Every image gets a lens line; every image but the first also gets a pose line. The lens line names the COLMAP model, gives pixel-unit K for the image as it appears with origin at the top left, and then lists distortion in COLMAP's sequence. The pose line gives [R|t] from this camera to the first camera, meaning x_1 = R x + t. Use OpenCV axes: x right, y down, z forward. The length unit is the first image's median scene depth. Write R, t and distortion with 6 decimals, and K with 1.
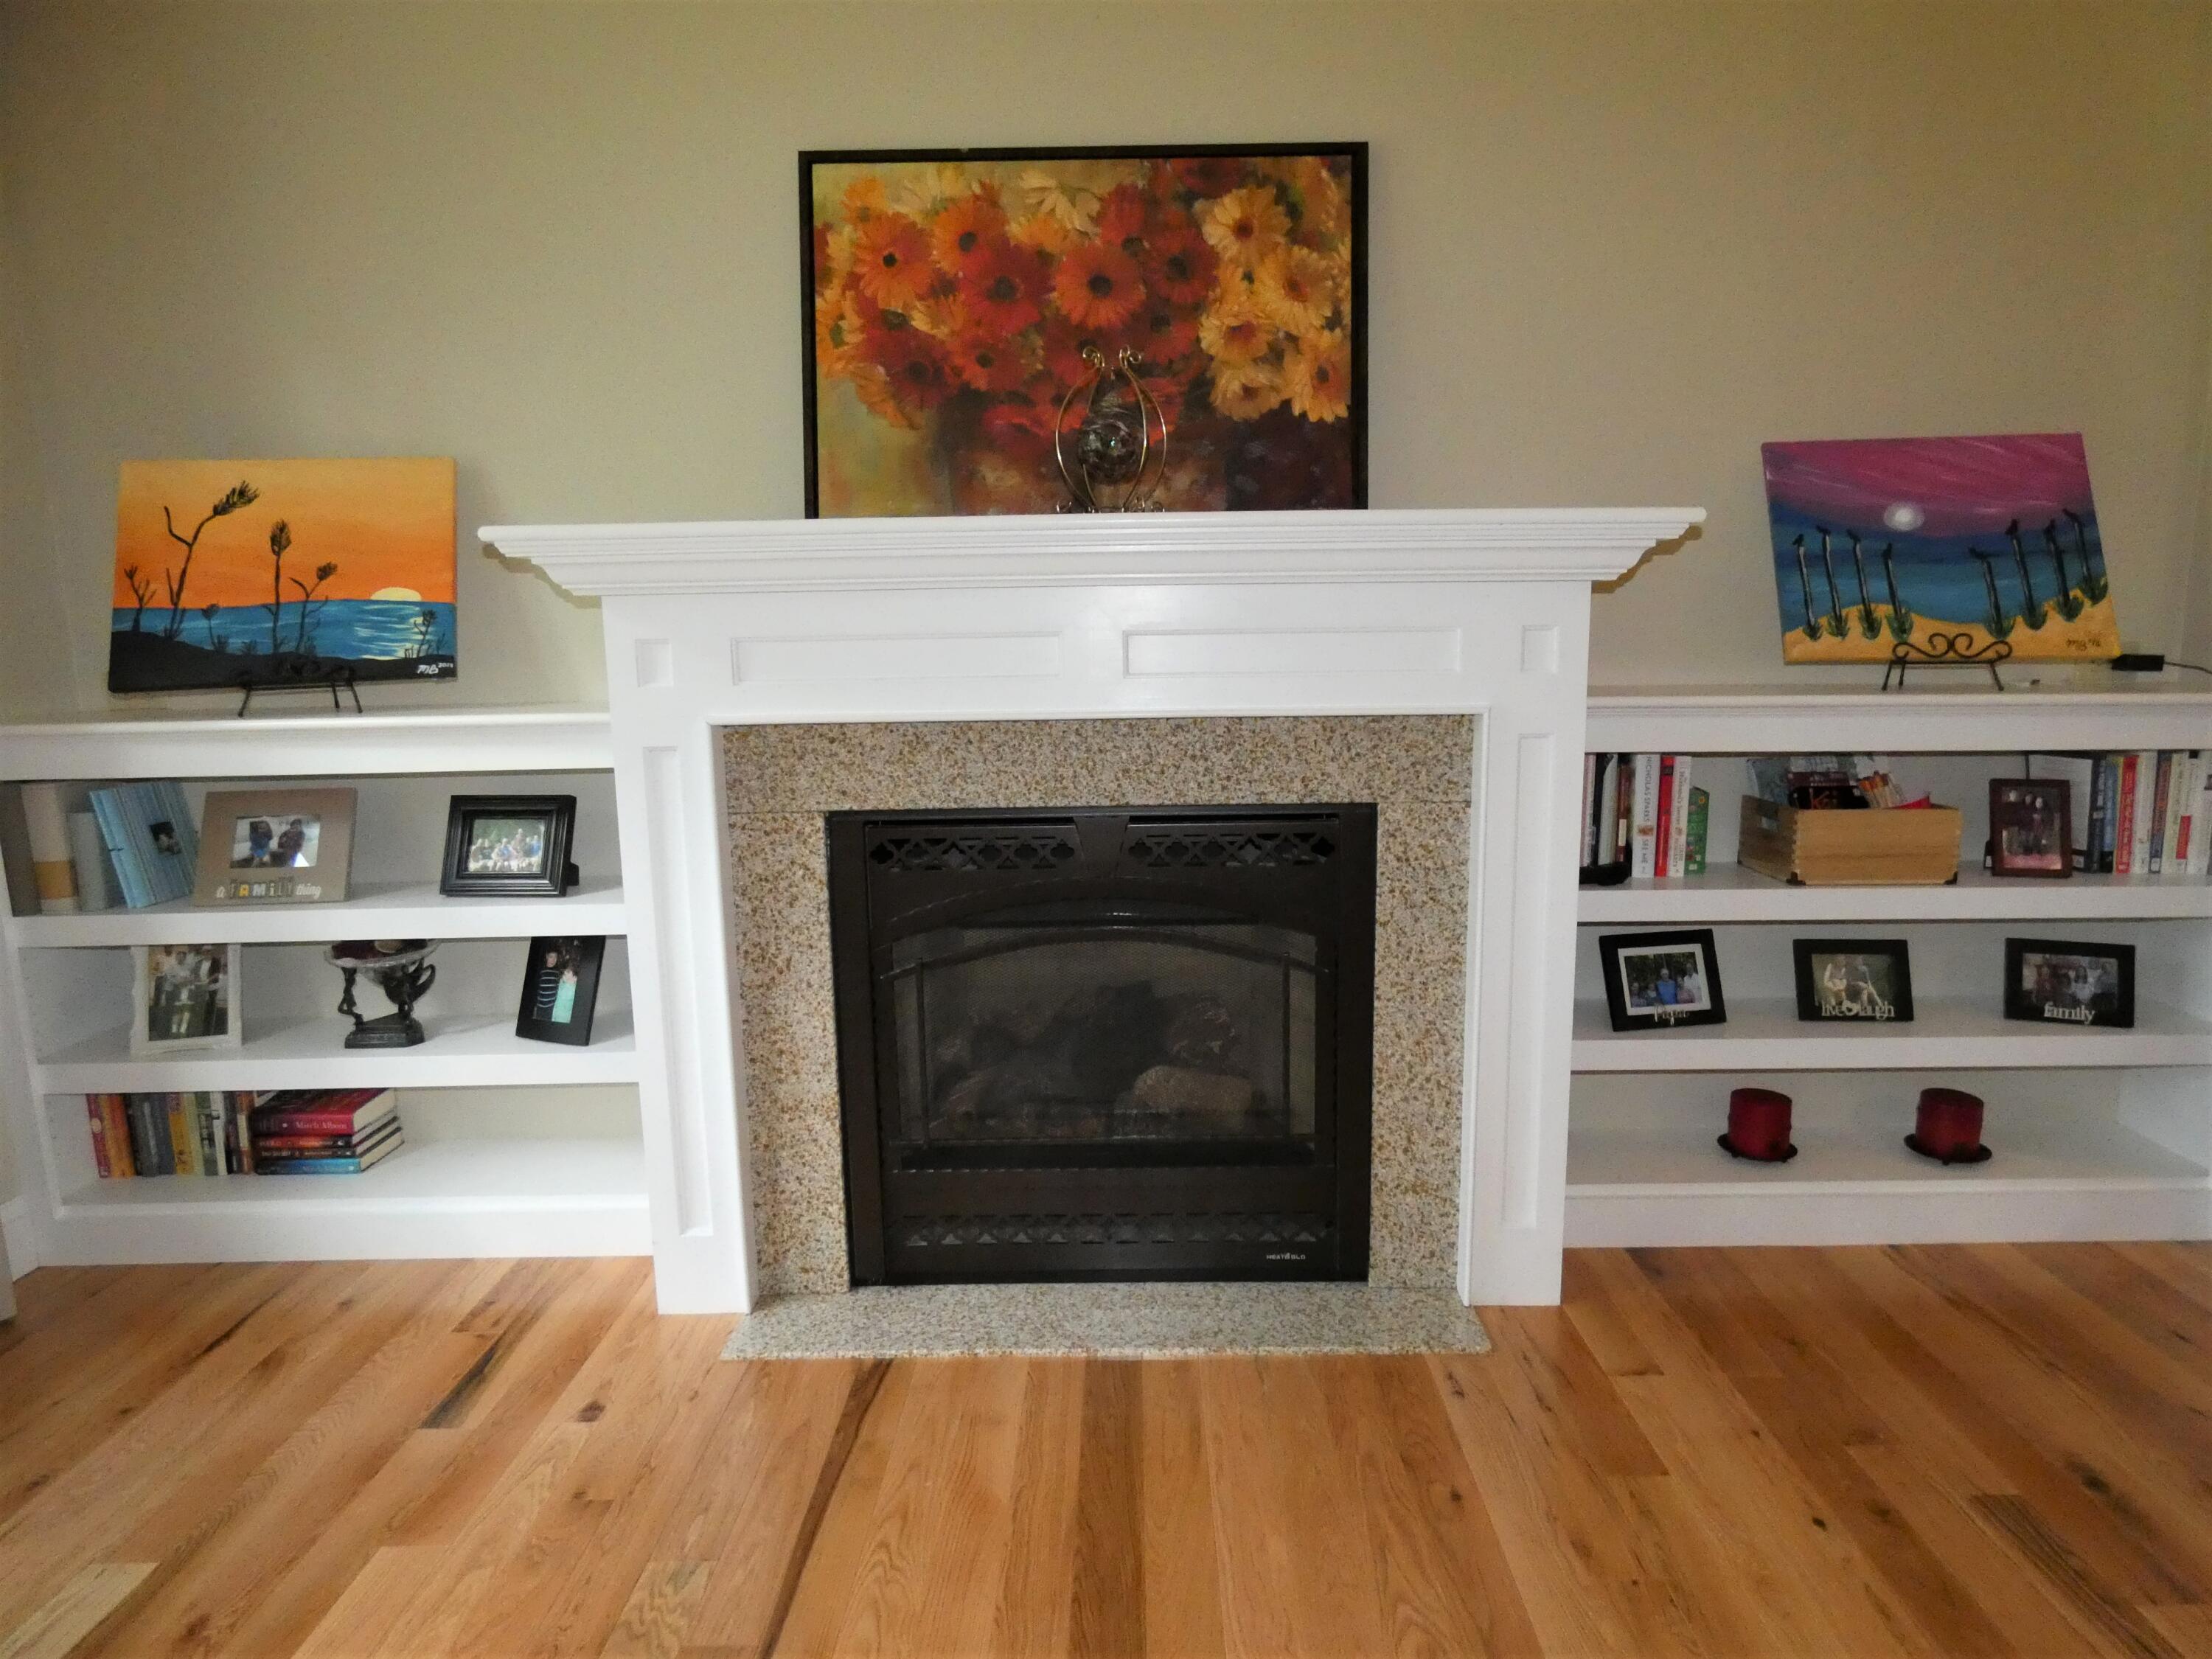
lens RADIAL K [[1355.8, 0, 1122.4], [0, 1355.8, 860.8], [0, 0, 1]] dist [-0.038337, 0.051295]
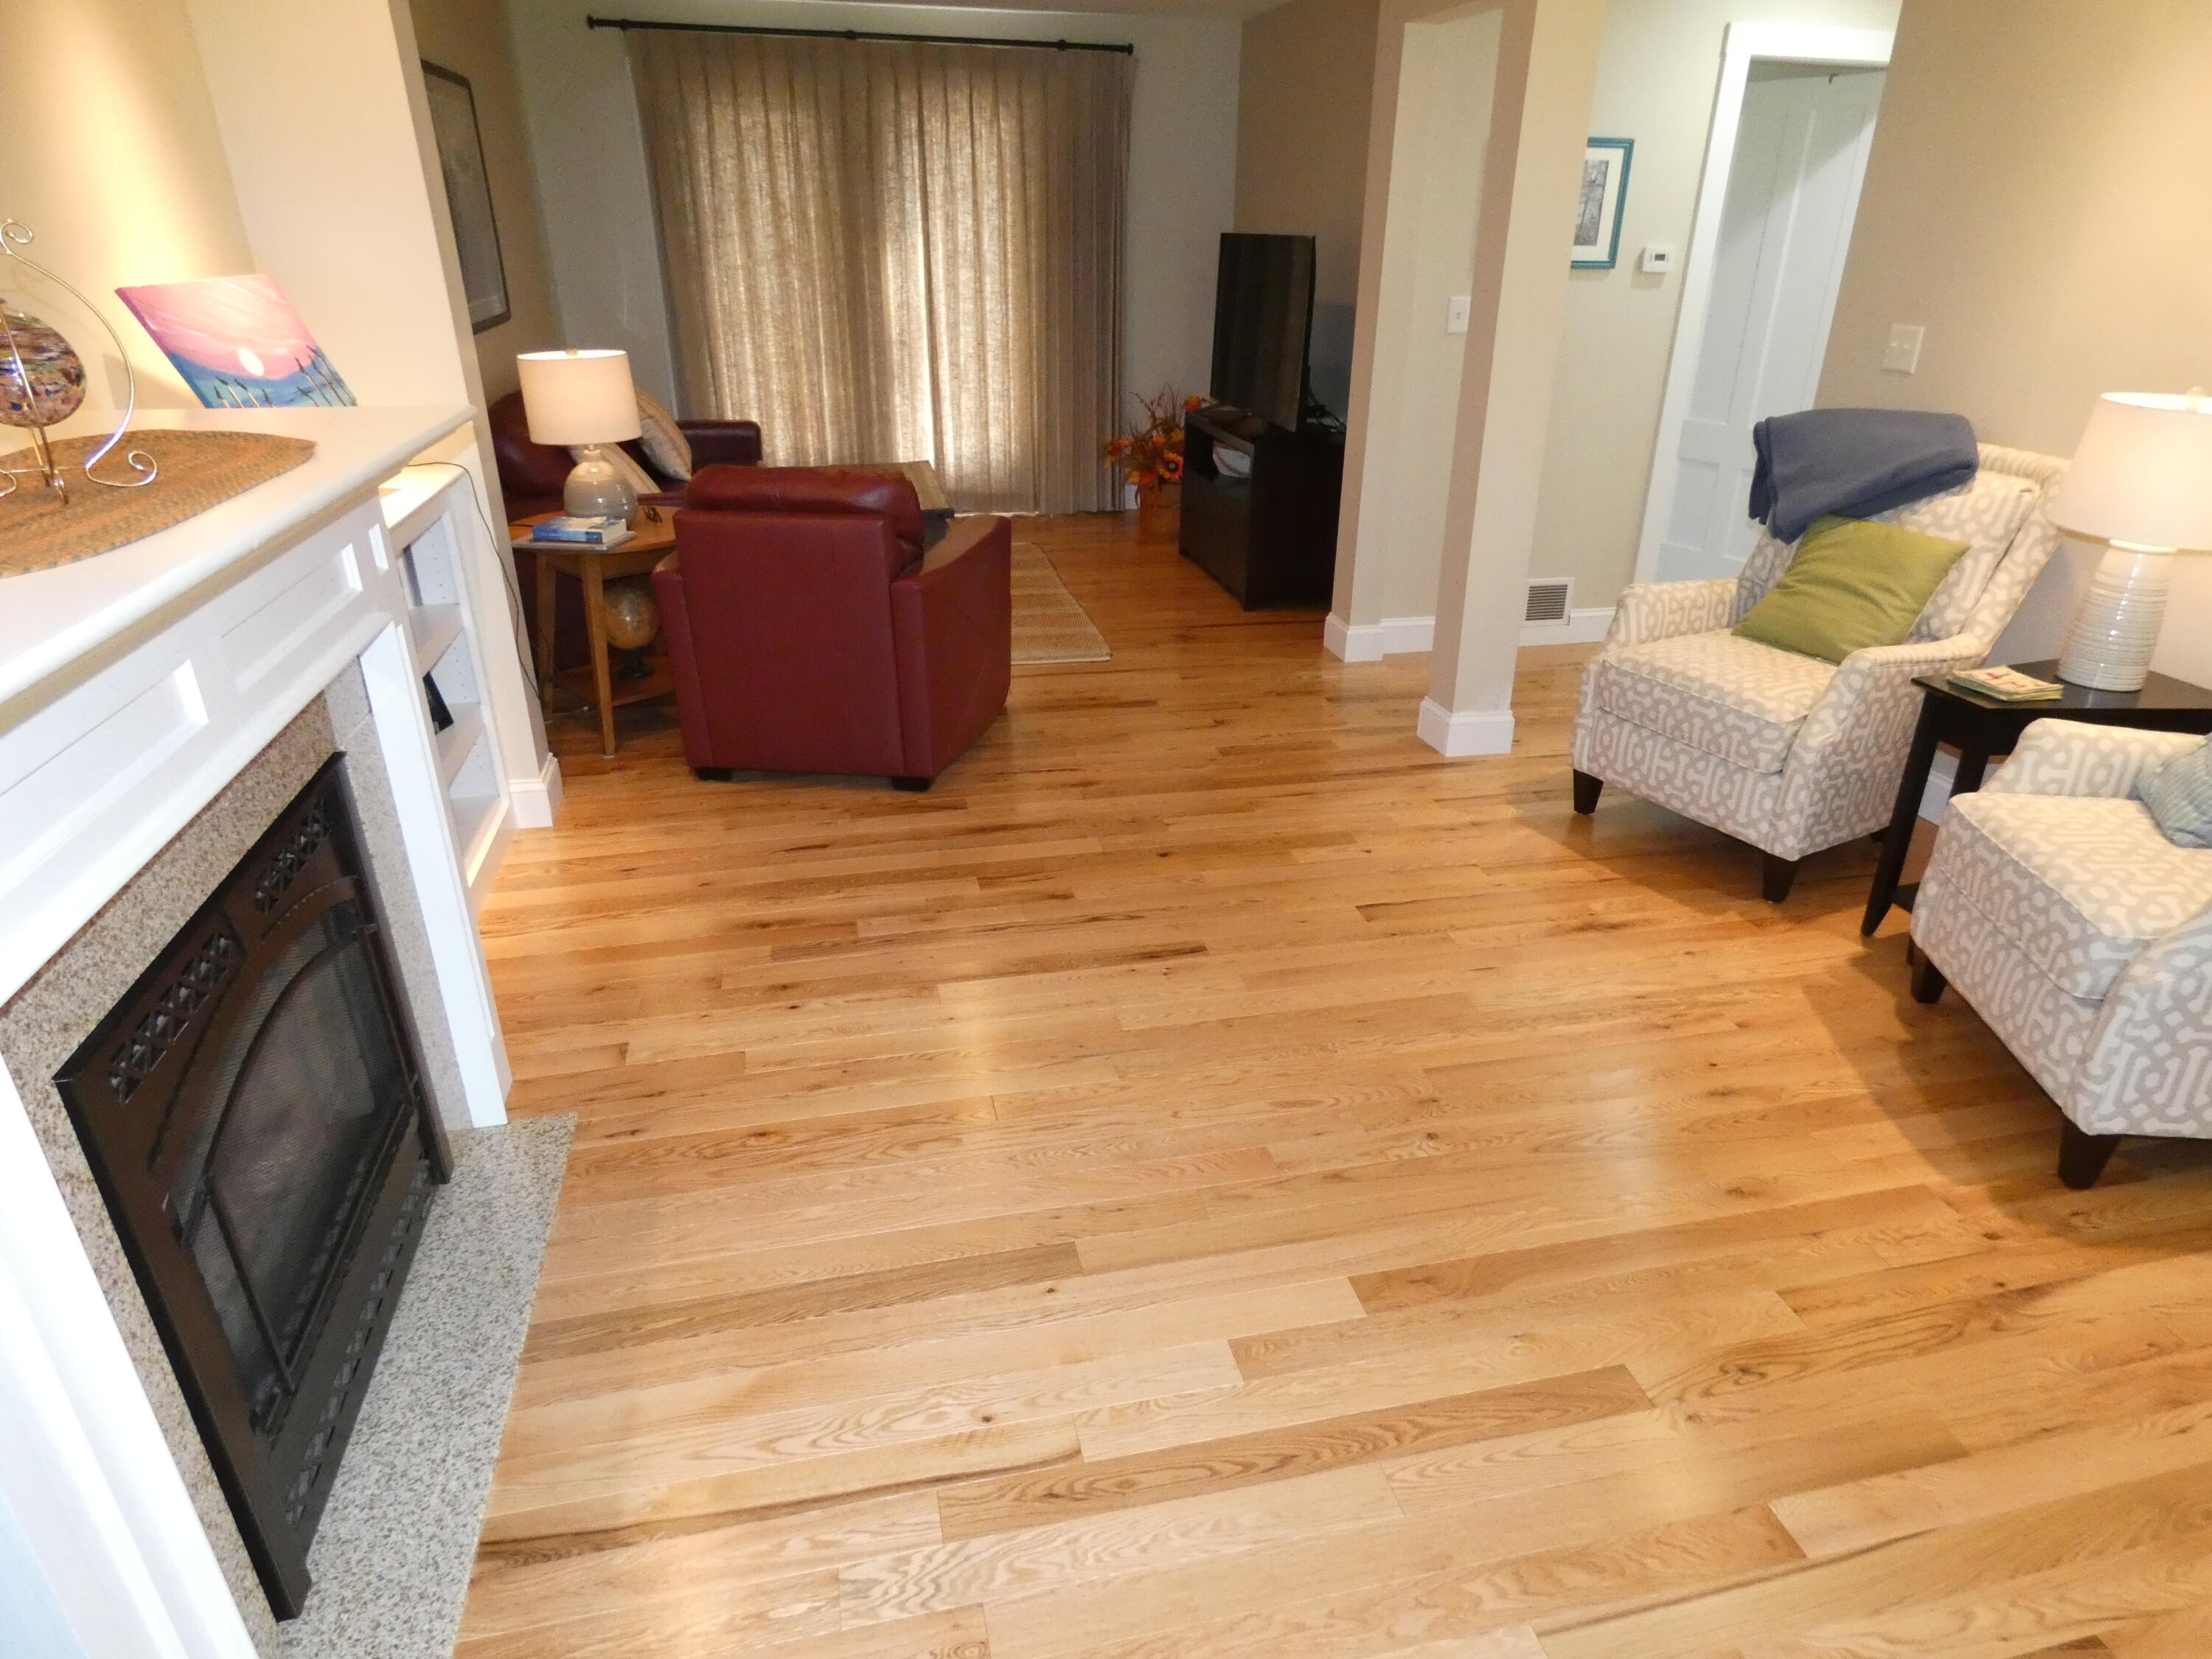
lens RADIAL K [[1351.2, 0, 1119.8], [0, 1351.2, 829.6], [0, 0, 1]] dist [0.040396, 0.000981]
pose [[-0.219720, -0.394139, 0.892400, -0.747831], [0.166555, 0.886169, 0.432394, -0.286628], [-0.961240, 0.243639, -0.129063, 0.547277]]
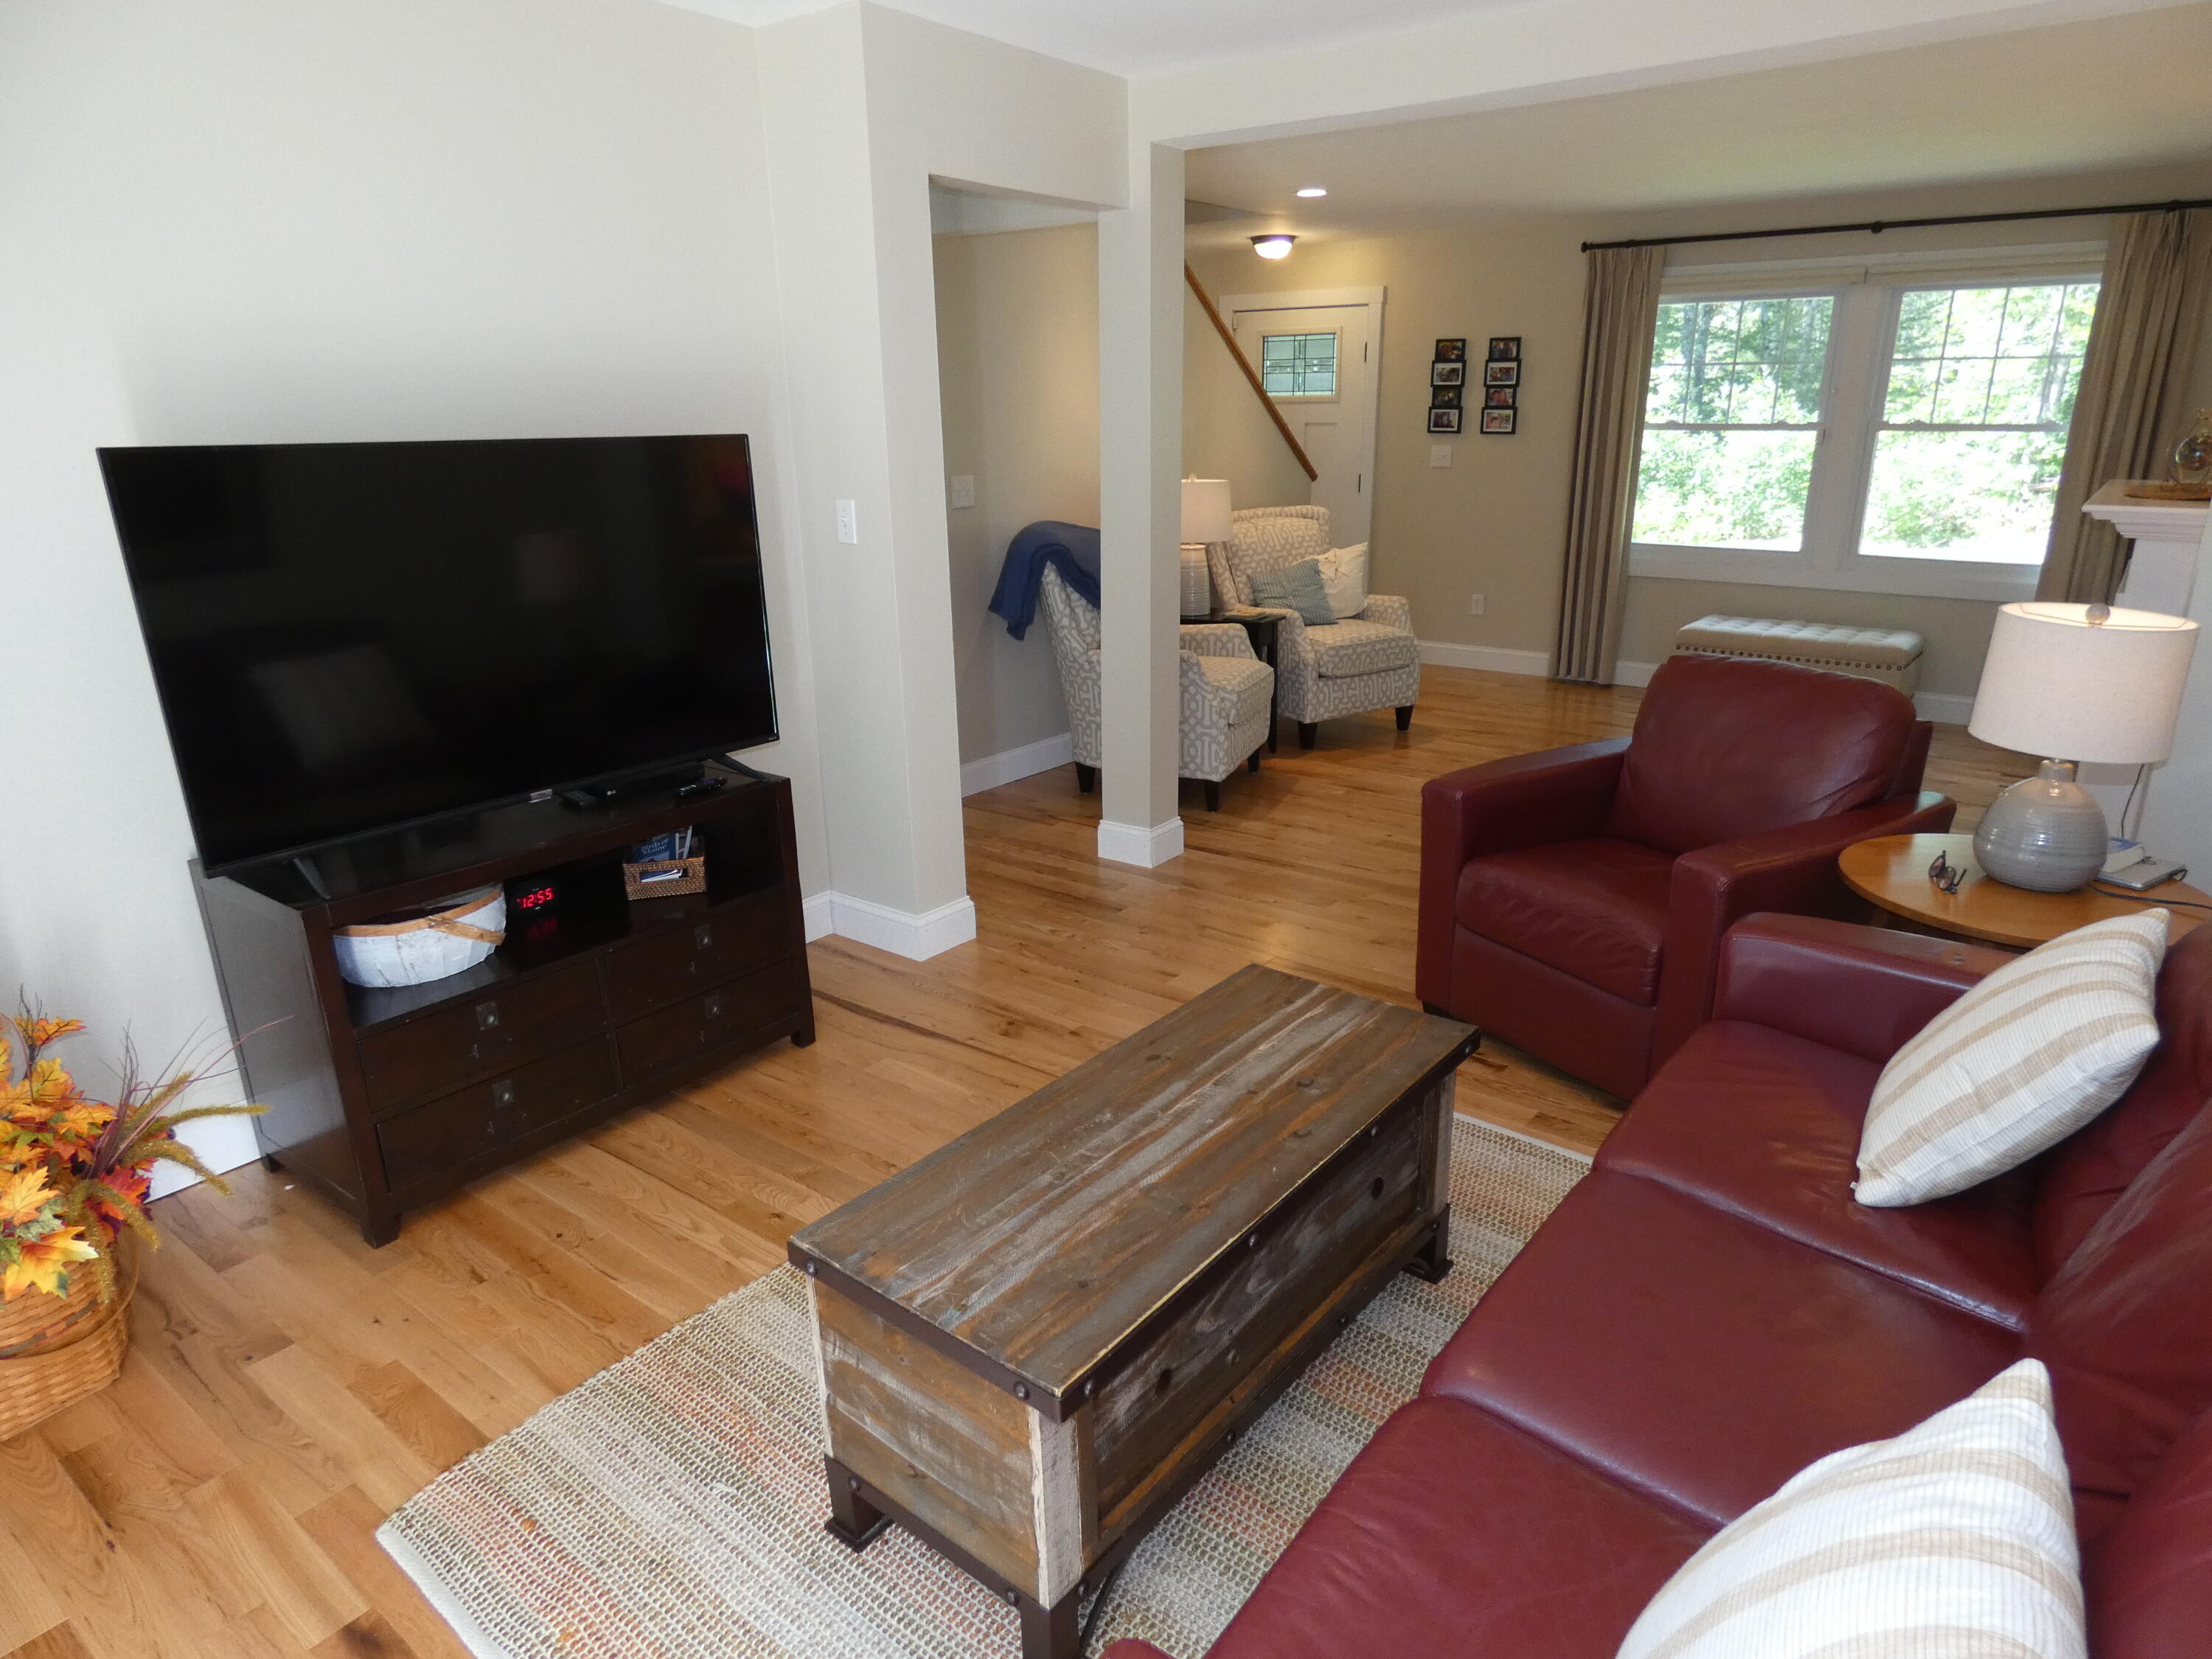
lens RADIAL K [[1320.1, 0, 1121.5], [0, 1320.1, 844.6], [0, 0, 1]] dist [-0.003601, 0.000486]
pose [[-0.601166, 0.263361, -0.754480, 2.445800], [-0.123712, 0.902080, 0.413456, -0.351686], [0.789490, 0.341894, -0.509719, 0.824936]]
